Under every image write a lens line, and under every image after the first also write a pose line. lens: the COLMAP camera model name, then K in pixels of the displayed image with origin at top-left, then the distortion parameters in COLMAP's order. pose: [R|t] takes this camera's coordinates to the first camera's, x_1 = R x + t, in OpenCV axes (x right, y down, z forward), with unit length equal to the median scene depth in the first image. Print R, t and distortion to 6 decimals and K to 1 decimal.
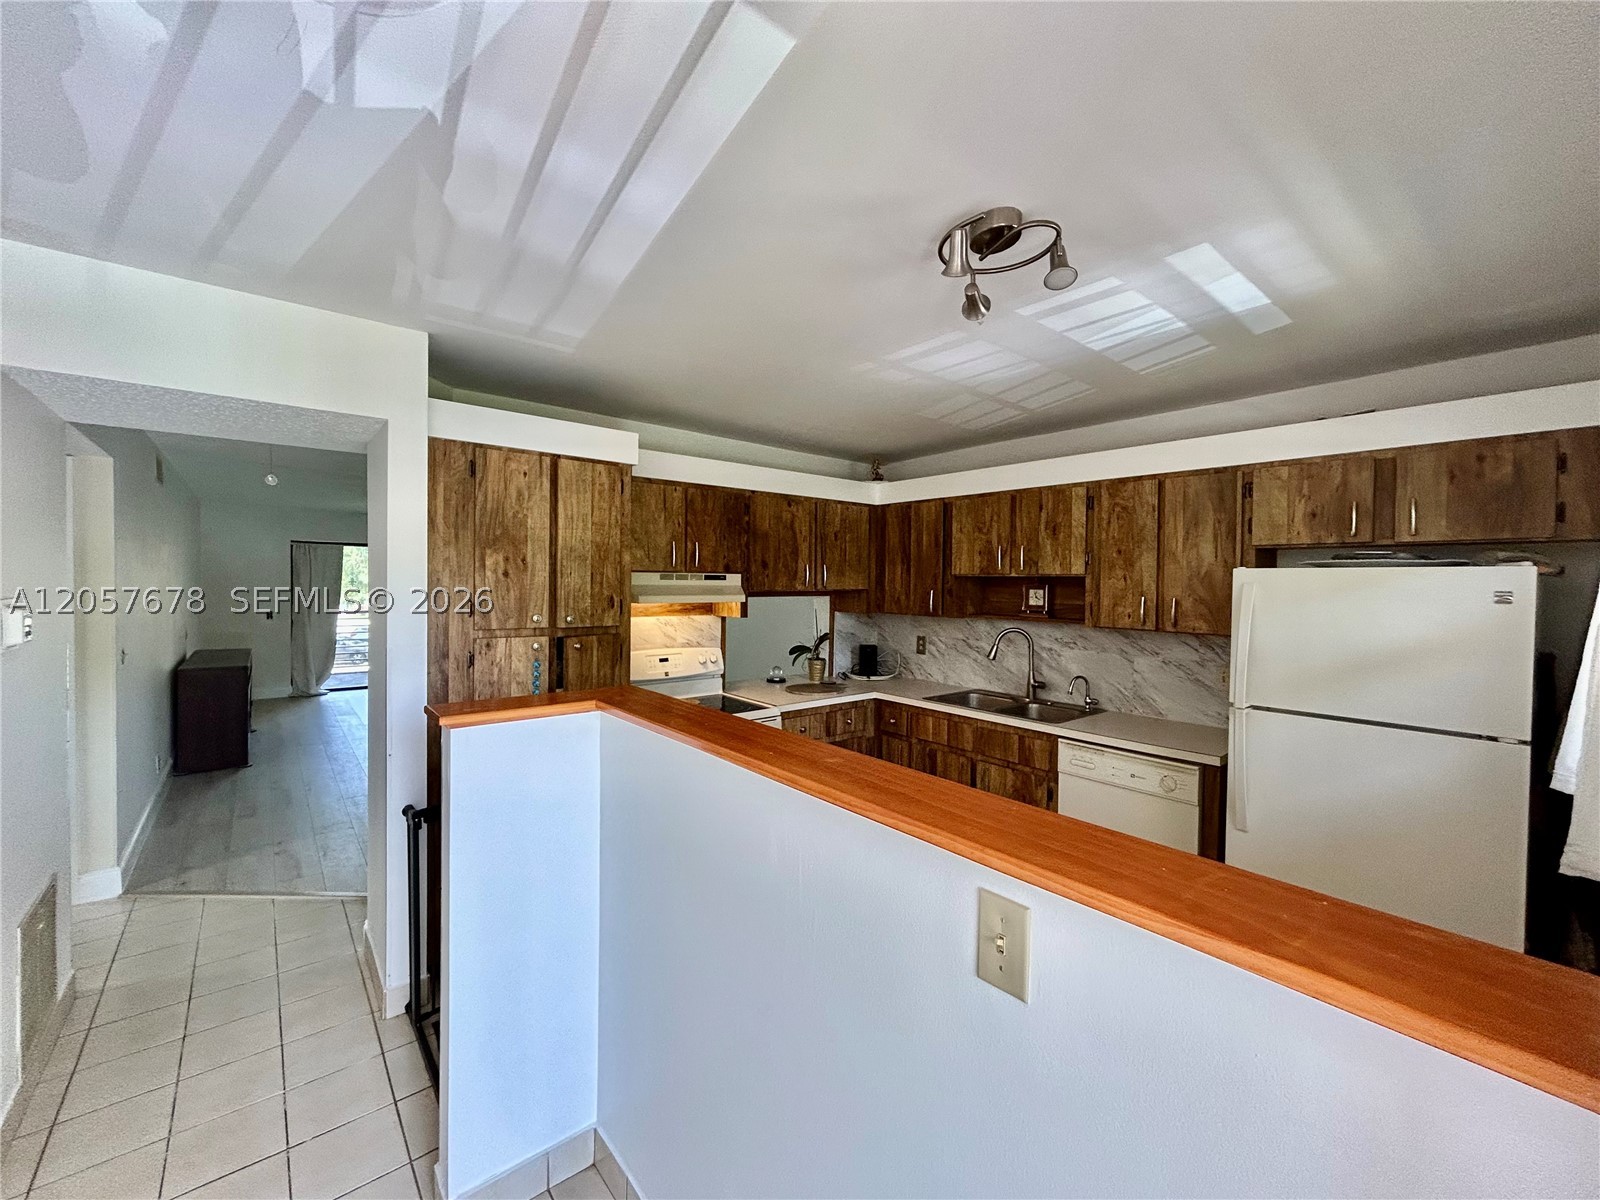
lens RADIAL K [[653.4, 0, 798.6], [0, 653.4, 595.0], [0, 0, 1]] dist [-0.001501, -0.000248]
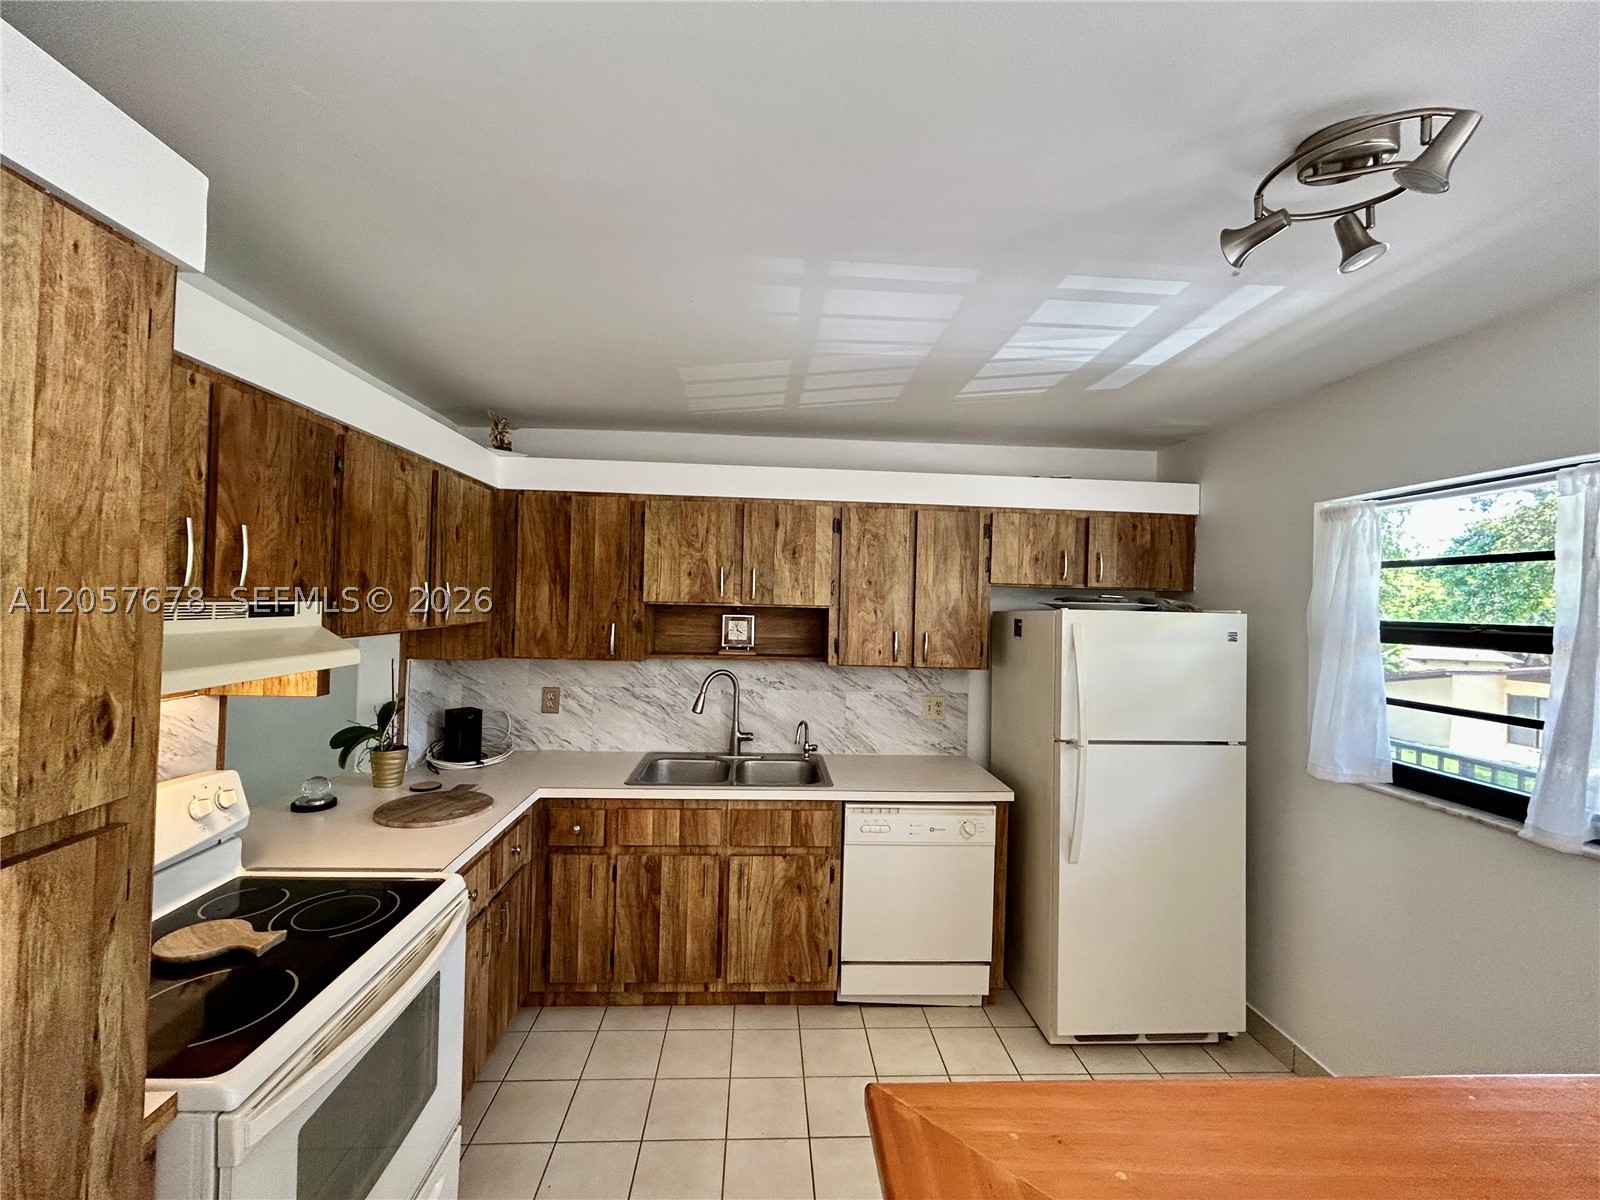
lens RADIAL K [[653.4, 0, 798.6], [0, 653.4, 595.0], [0, 0, 1]] dist [-0.001501, -0.000248]
pose [[0.590384, 0.011150, 0.807045, -0.295887], [-0.001068, 0.999914, -0.013034, -0.035235], [-0.807122, 0.006833, 0.590346, 0.519516]]
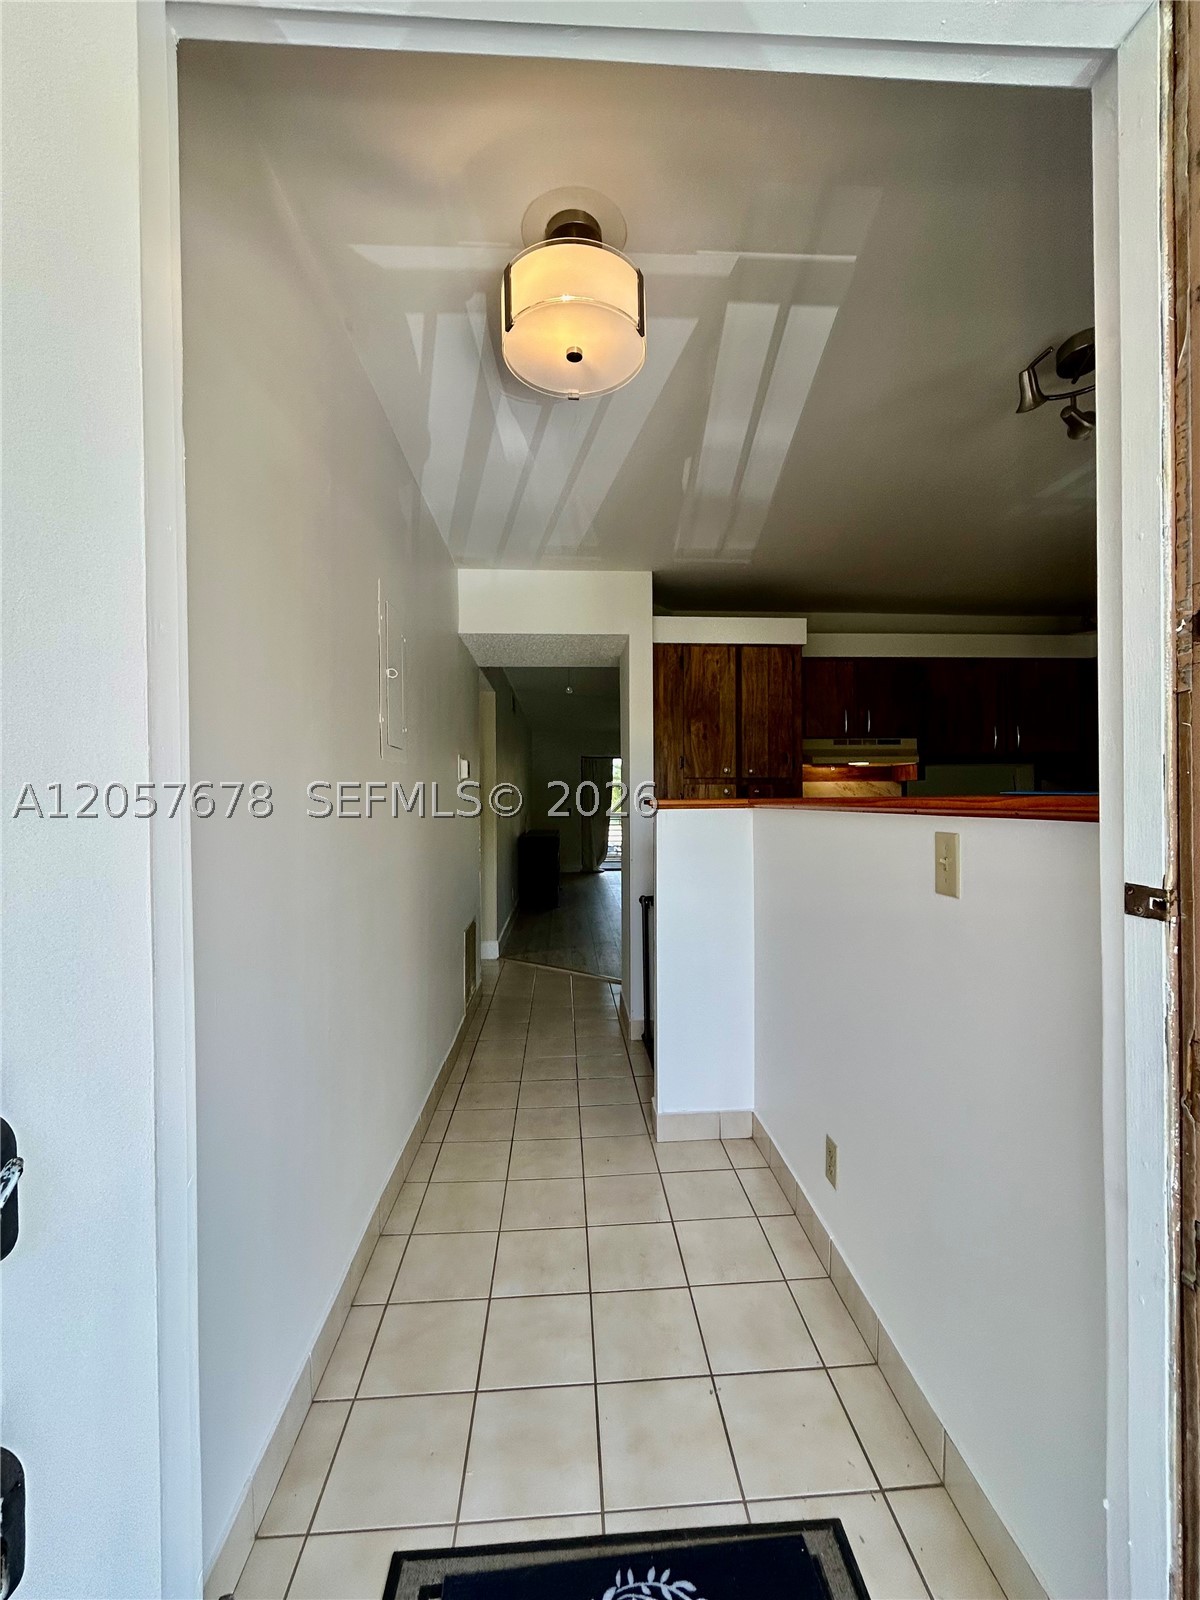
lens RADIAL K [[653.4, 0, 600.0], [0, 653.4, 800.0], [0, 0, 1]] dist [-0.001501, -0.000248]
pose [[0.804783, -0.019270, -0.593256, 0.139859], [0.004657, 0.999647, -0.026153, 0.105079], [0.593550, 0.018285, 0.804589, -0.168472]]
